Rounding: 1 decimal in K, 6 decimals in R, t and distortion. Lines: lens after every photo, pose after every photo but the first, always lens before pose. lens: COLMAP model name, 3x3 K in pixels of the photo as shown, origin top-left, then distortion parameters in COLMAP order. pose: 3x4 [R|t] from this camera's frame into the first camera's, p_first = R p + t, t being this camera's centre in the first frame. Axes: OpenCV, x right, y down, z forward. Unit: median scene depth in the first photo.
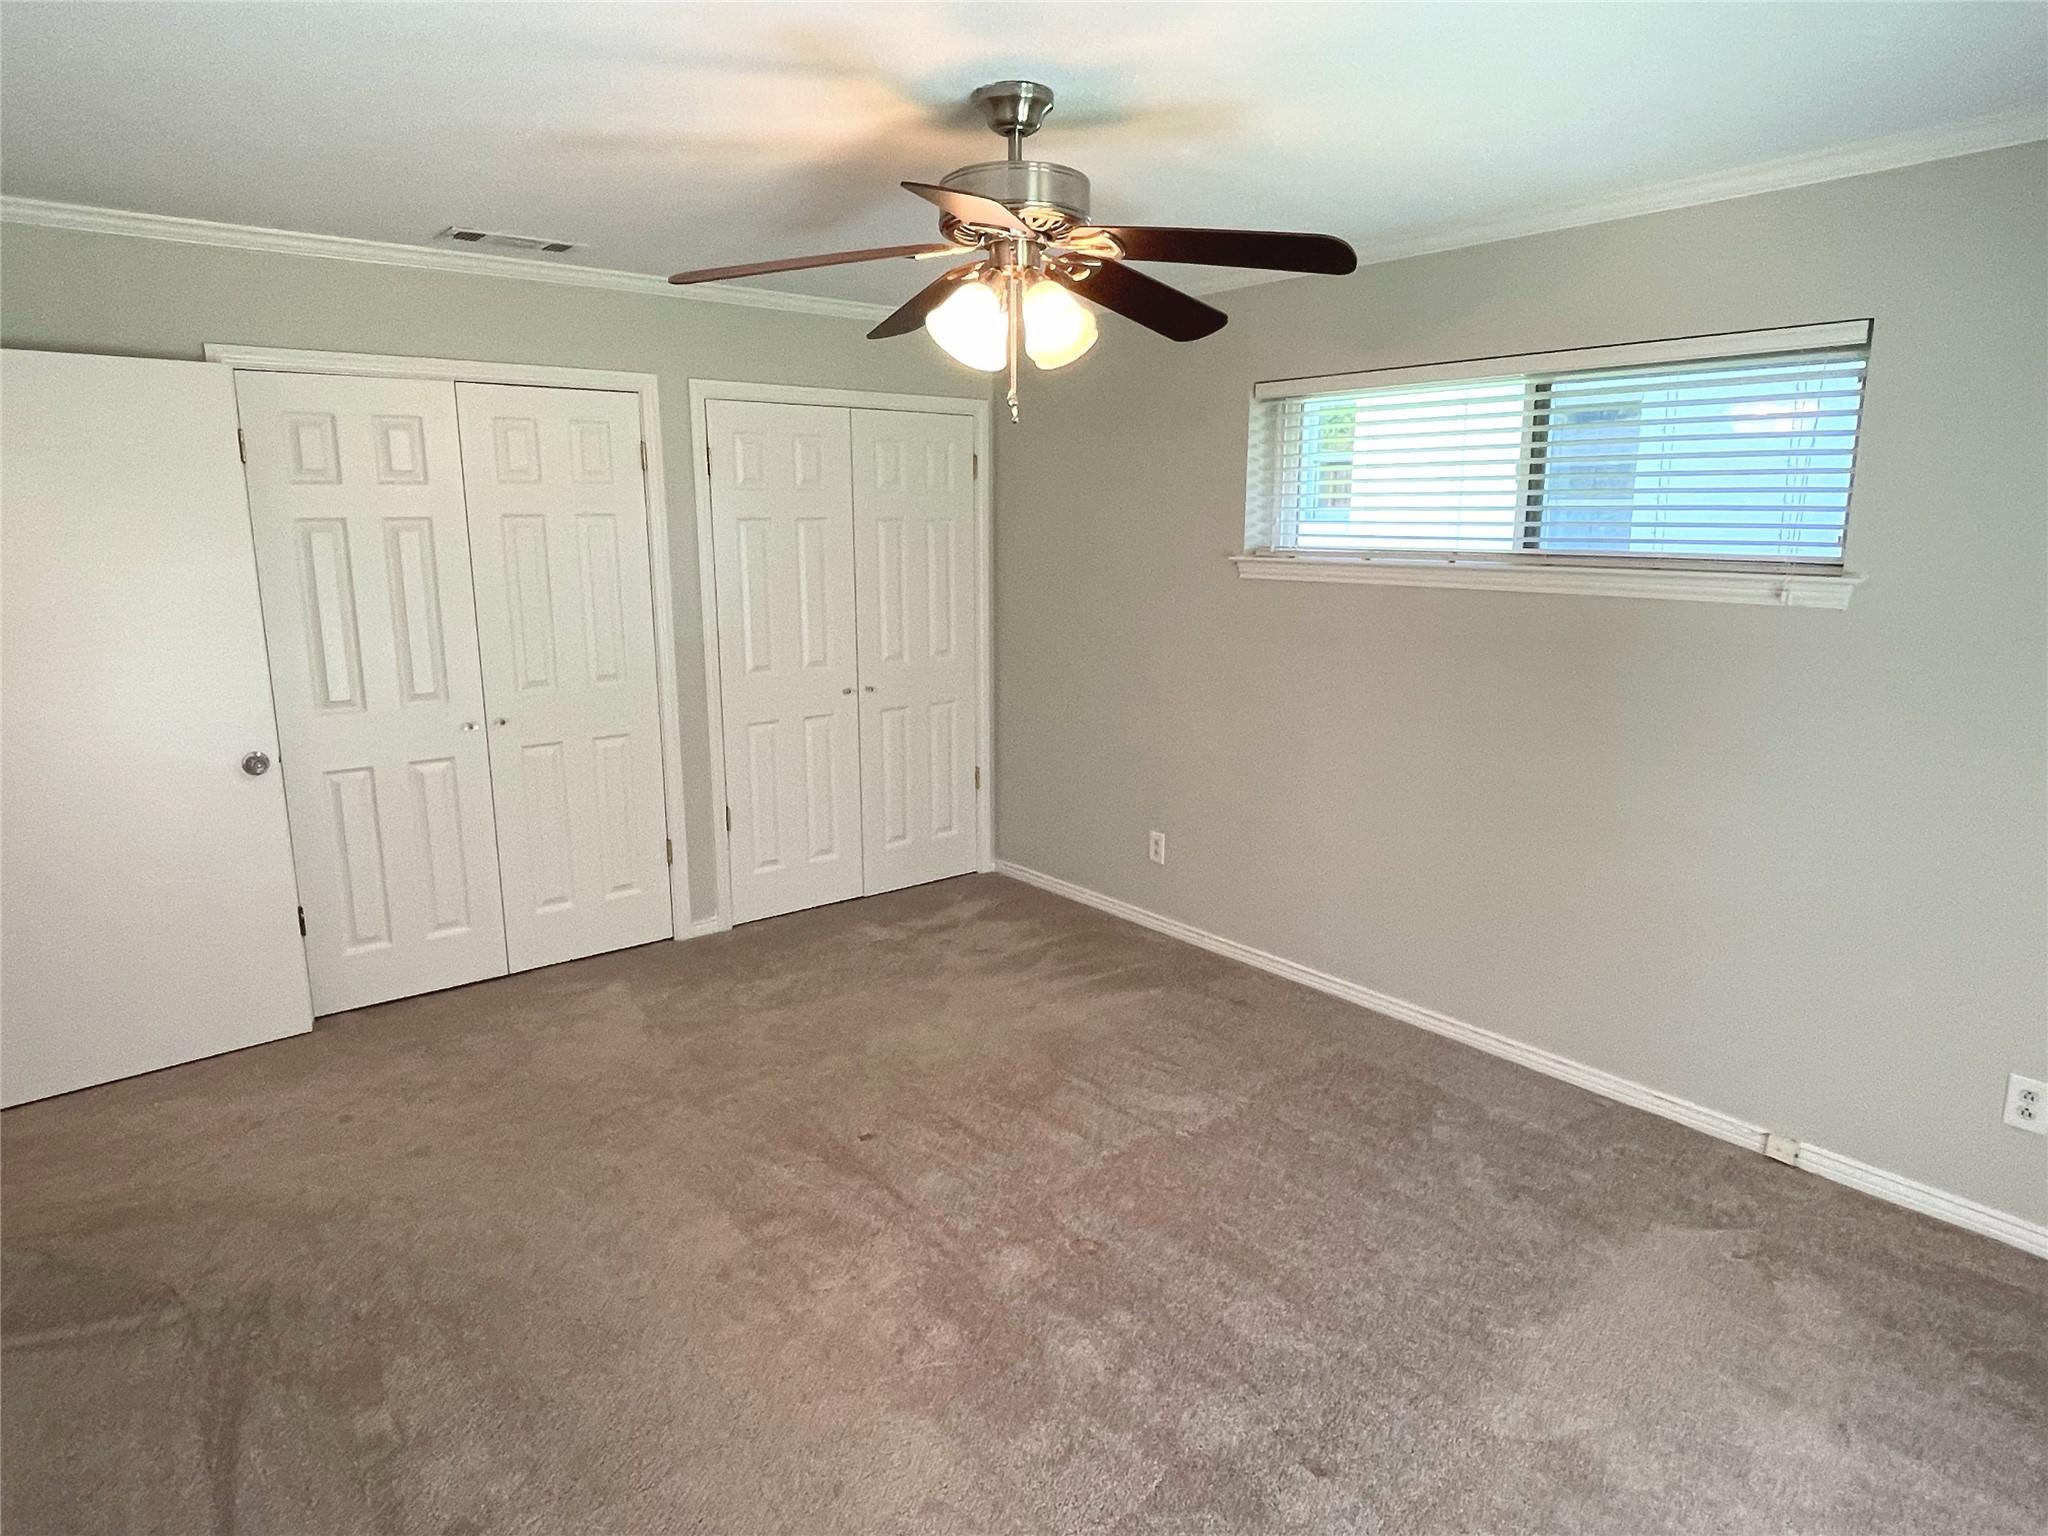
lens RADIAL K [[1224.4, 0, 1013.8], [0, 1224.4, 761.6], [0, 0, 1]] dist [-0.001831, -0.001445]
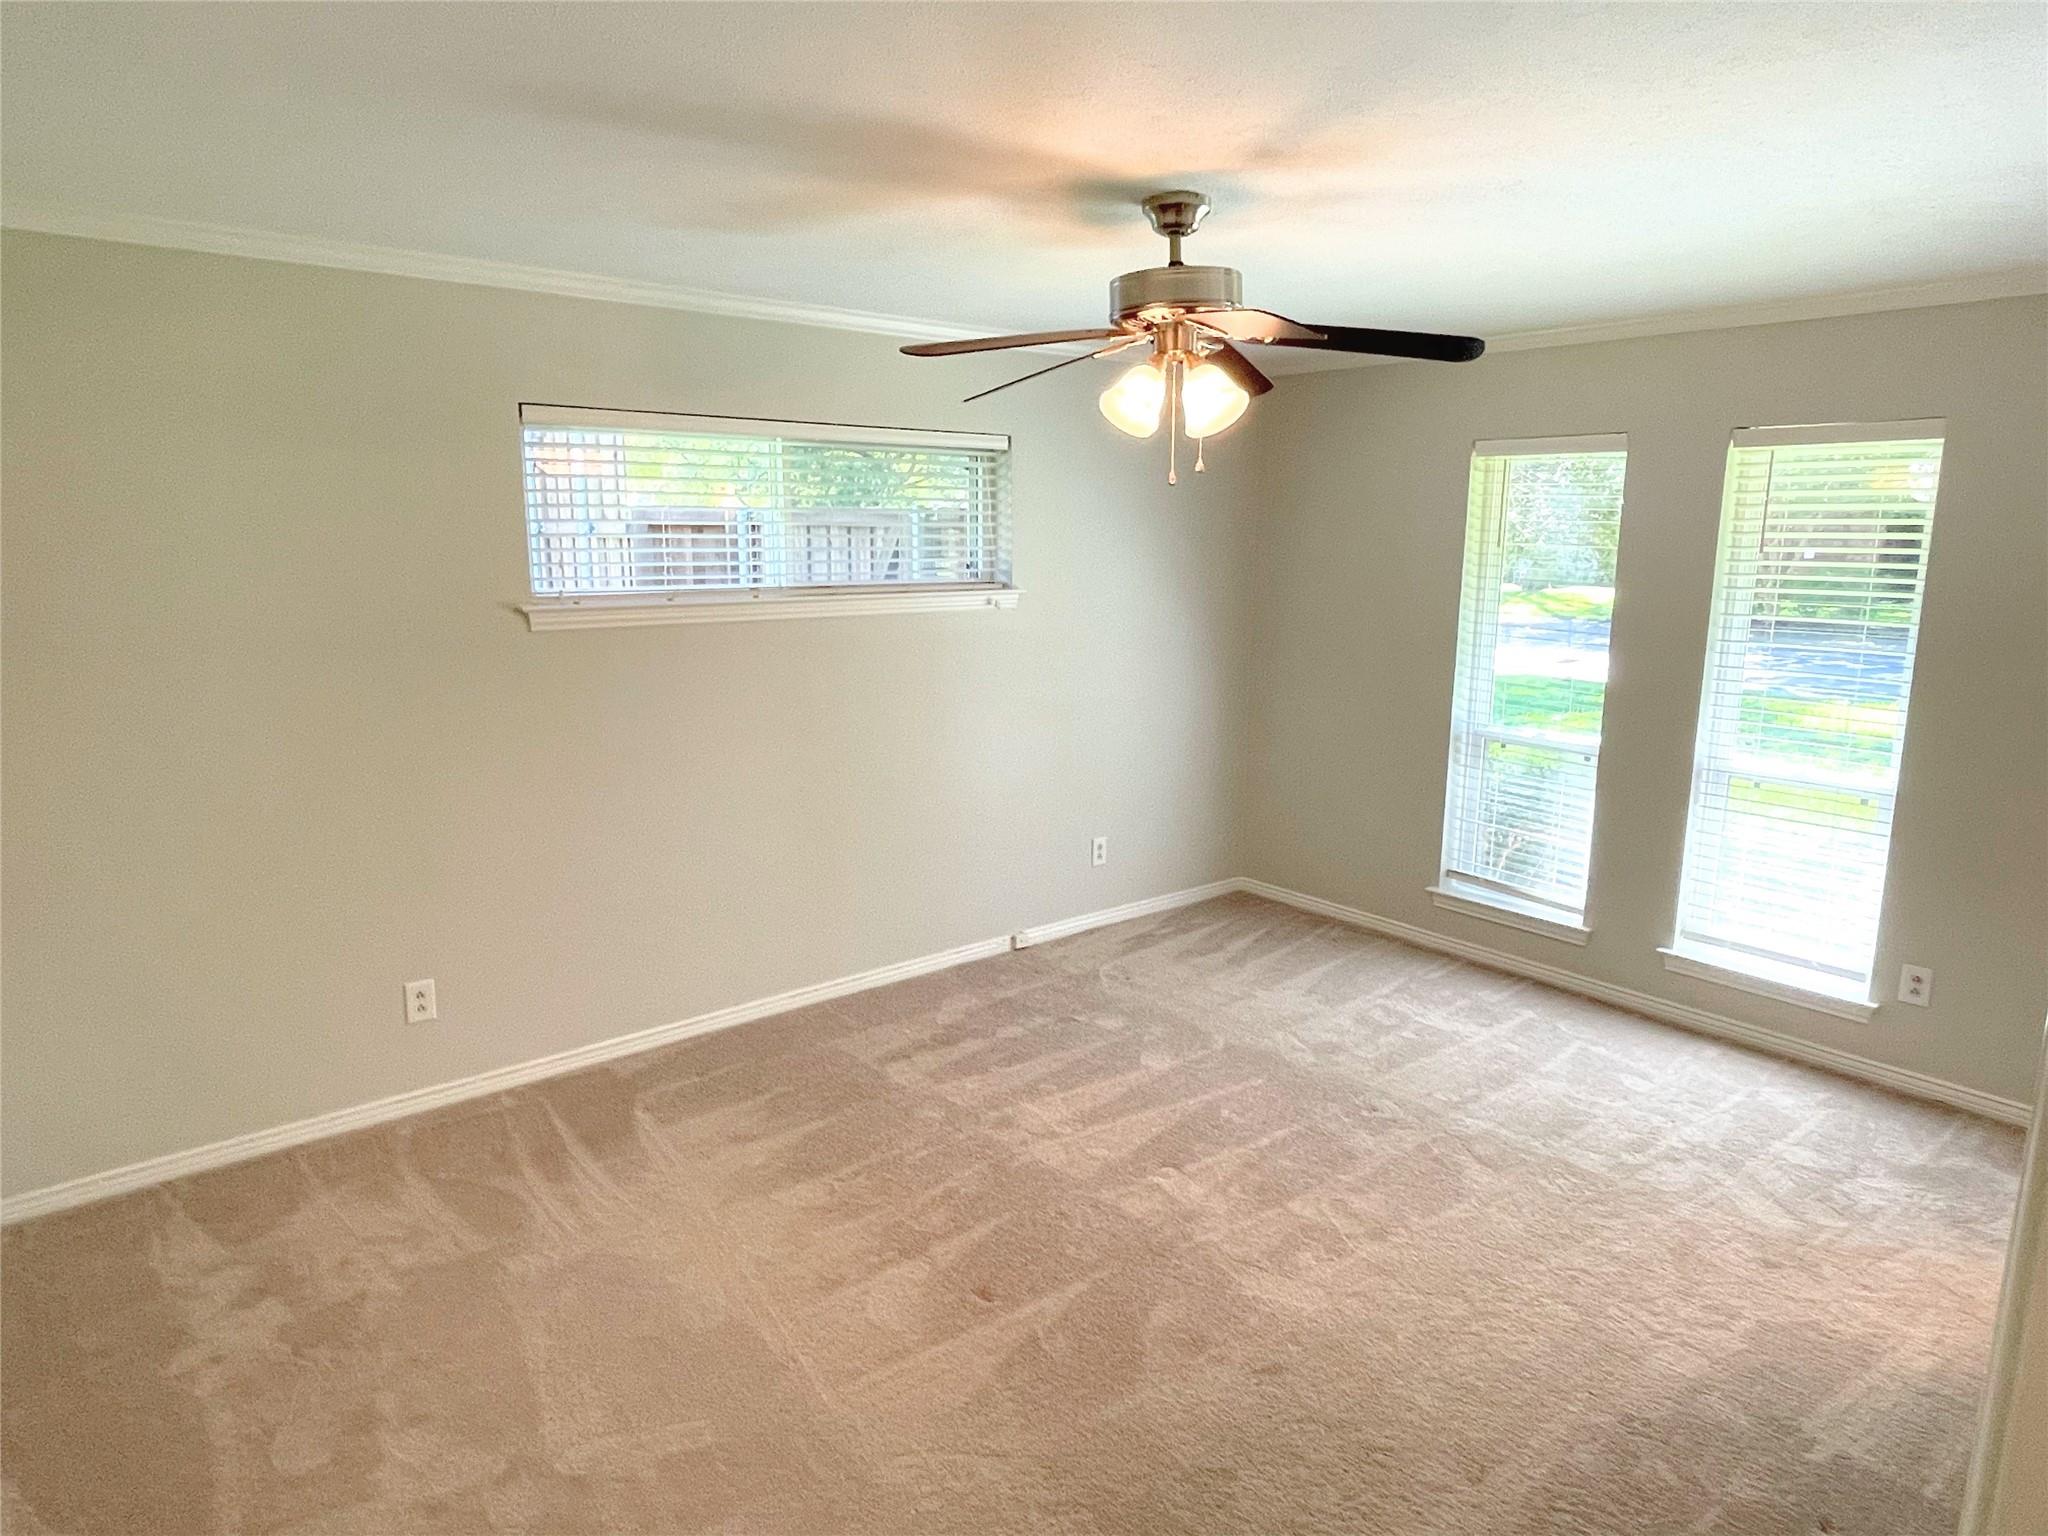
lens RADIAL K [[1224.4, 0, 1013.8], [0, 1224.4, 761.6], [0, 0, 1]] dist [-0.001831, -0.001445]
pose [[-0.016023, -0.186111, 0.982398, -0.755612], [0.195265, 0.963024, 0.185625, -0.175904], [-0.980620, 0.194803, 0.020910, 0.759221]]
